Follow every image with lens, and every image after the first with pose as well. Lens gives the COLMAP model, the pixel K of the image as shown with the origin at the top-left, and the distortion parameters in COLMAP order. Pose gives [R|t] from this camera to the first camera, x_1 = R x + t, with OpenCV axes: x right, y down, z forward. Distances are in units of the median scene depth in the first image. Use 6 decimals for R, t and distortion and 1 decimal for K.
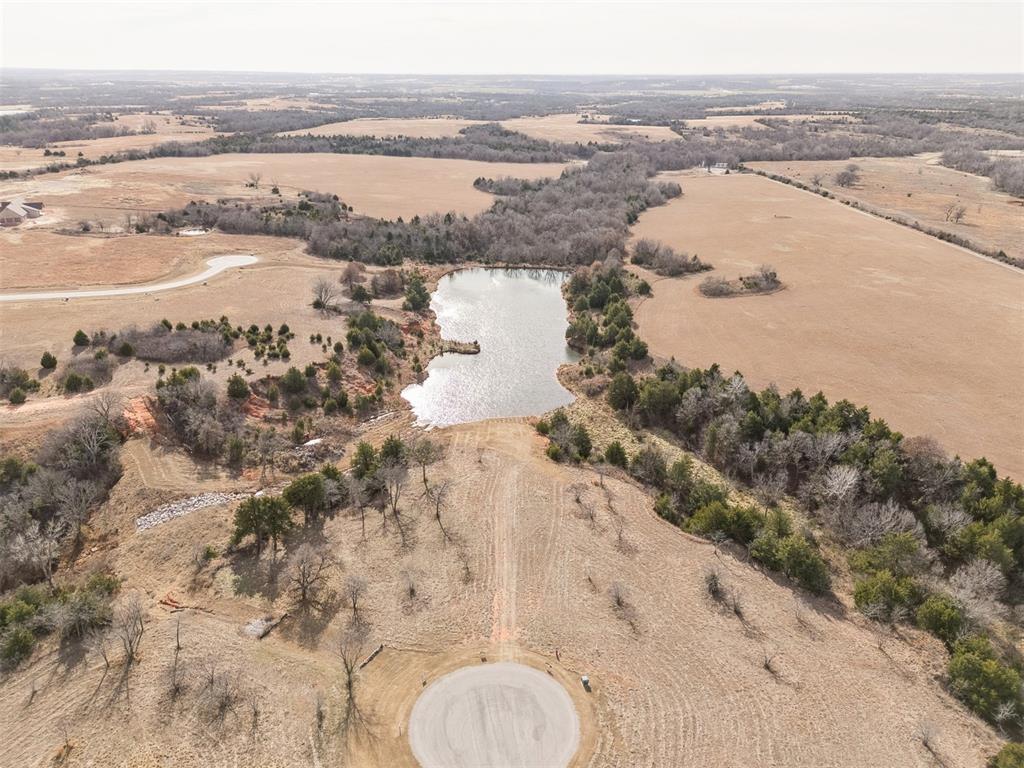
lens RADIAL K [[752.0, 0, 514.0], [0, 752.0, 377.9], [0, 0, 1]] dist [0.083230, -0.073815]
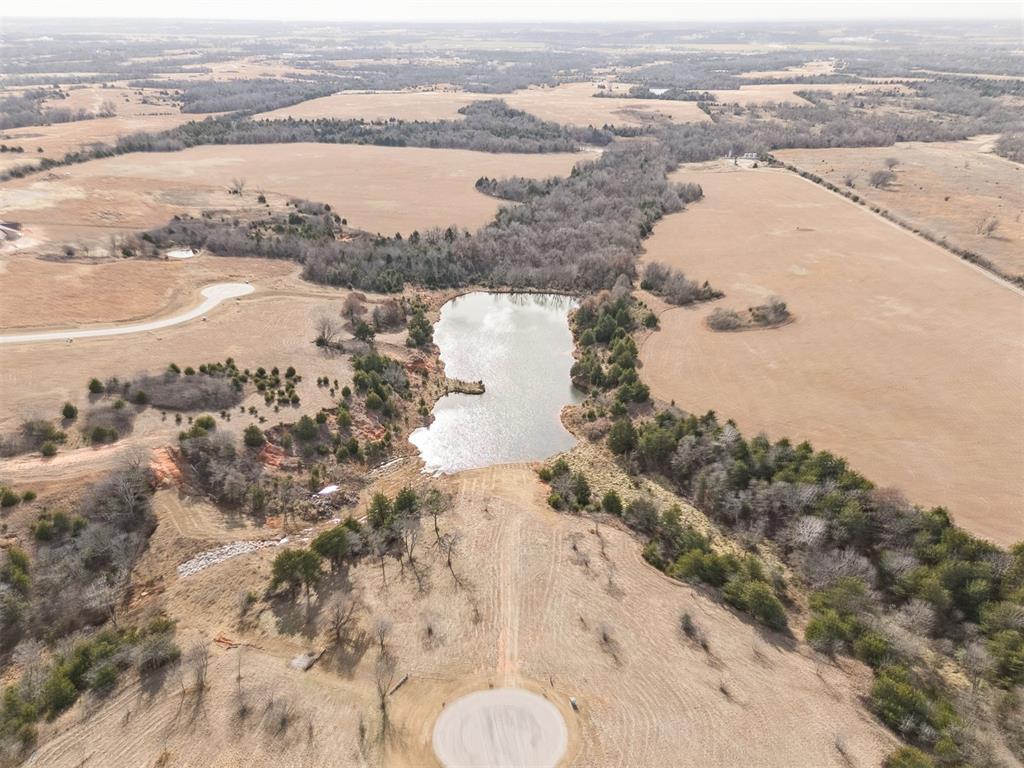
lens RADIAL K [[860.4, 0, 527.6], [0, 860.4, 432.8], [0, 0, 1]] dist [0.088131, -0.077792]
pose [[0.999972, -0.005493, 0.005035, 0.005820], [0.005174, 0.998106, 0.061295, -0.051911], [-0.005362, -0.061267, 0.998107, -0.157807]]
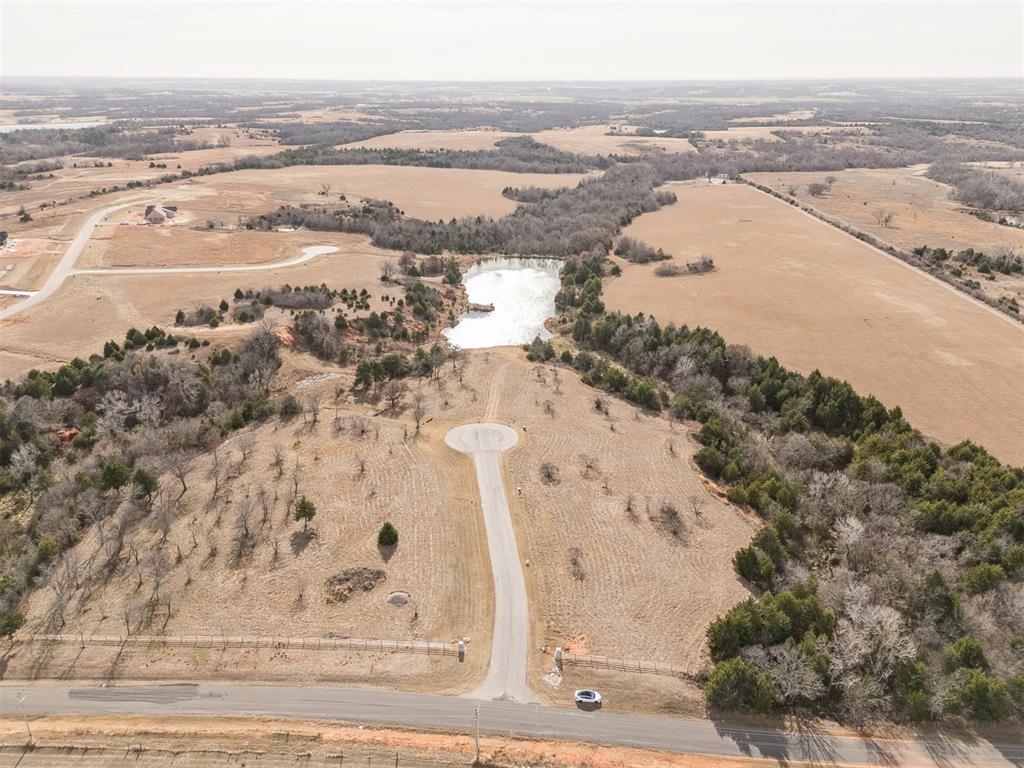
lens RADIAL K [[748.9, 0, 513.8], [0, 748.9, 387.4], [0, 0, 1]] dist [0.087456, -0.077821]
pose [[0.998691, 0.016407, -0.048451, 0.067887], [-0.016135, 0.999852, 0.006006, 0.109918], [0.048543, -0.005216, 0.998807, -0.470987]]
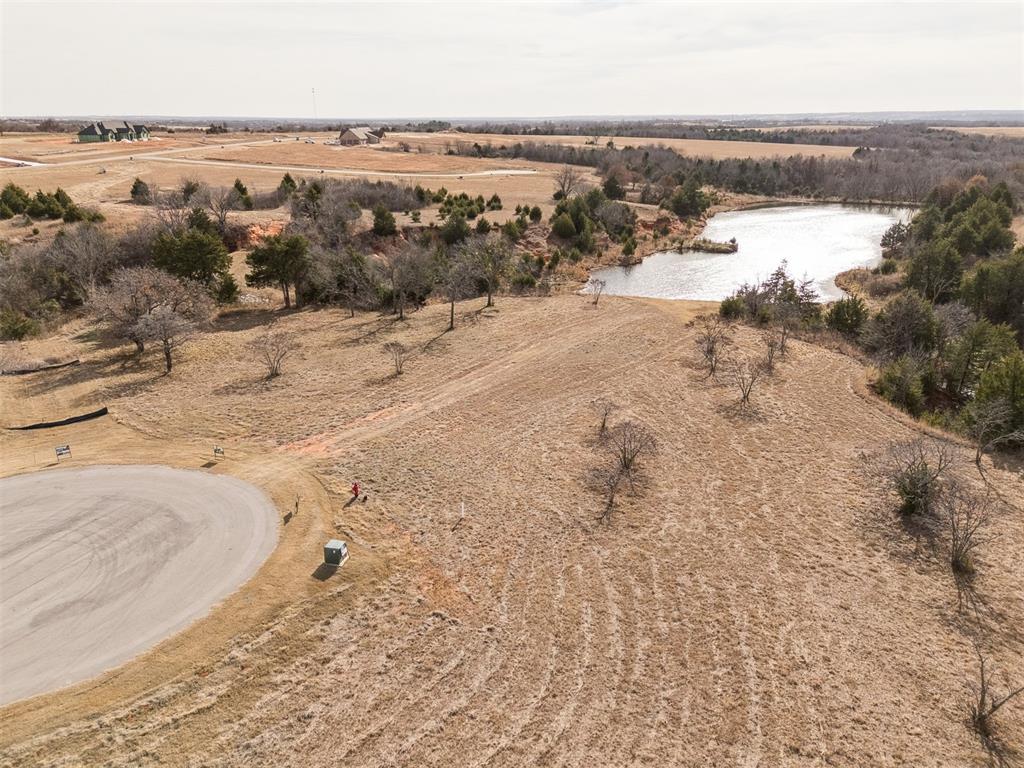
lens RADIAL K [[752.0, 0, 514.0], [0, 752.0, 377.9], [0, 0, 1]] dist [0.083230, -0.073815]
pose [[0.870474, 0.152186, -0.468097, 0.127532], [-0.175325, 0.984493, -0.005960, 0.125124], [0.459931, 0.087257, 0.883657, 0.299752]]
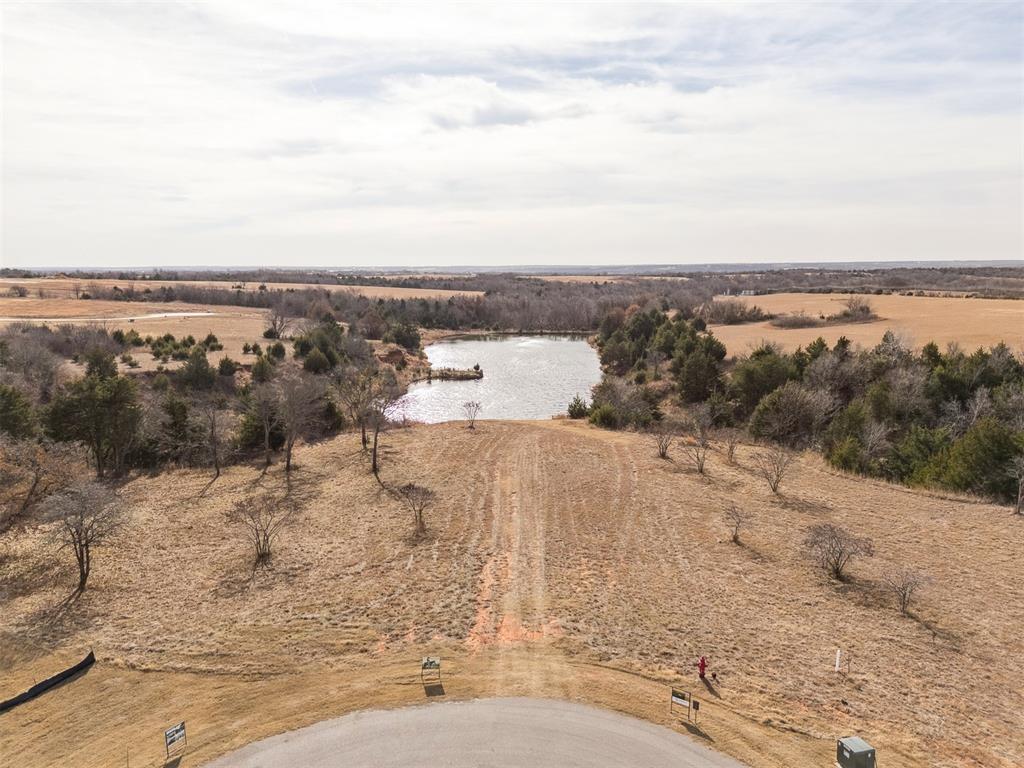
lens RADIAL K [[759.9, 0, 512.0], [0, 759.9, 374.5], [0, 0, 1]] dist [0.083167, -0.070508]
pose [[0.999766, -0.006890, -0.020487, -0.002564], [0.001822, 0.971326, -0.237746, 0.139620], [0.021538, 0.237653, 0.971111, 0.303113]]
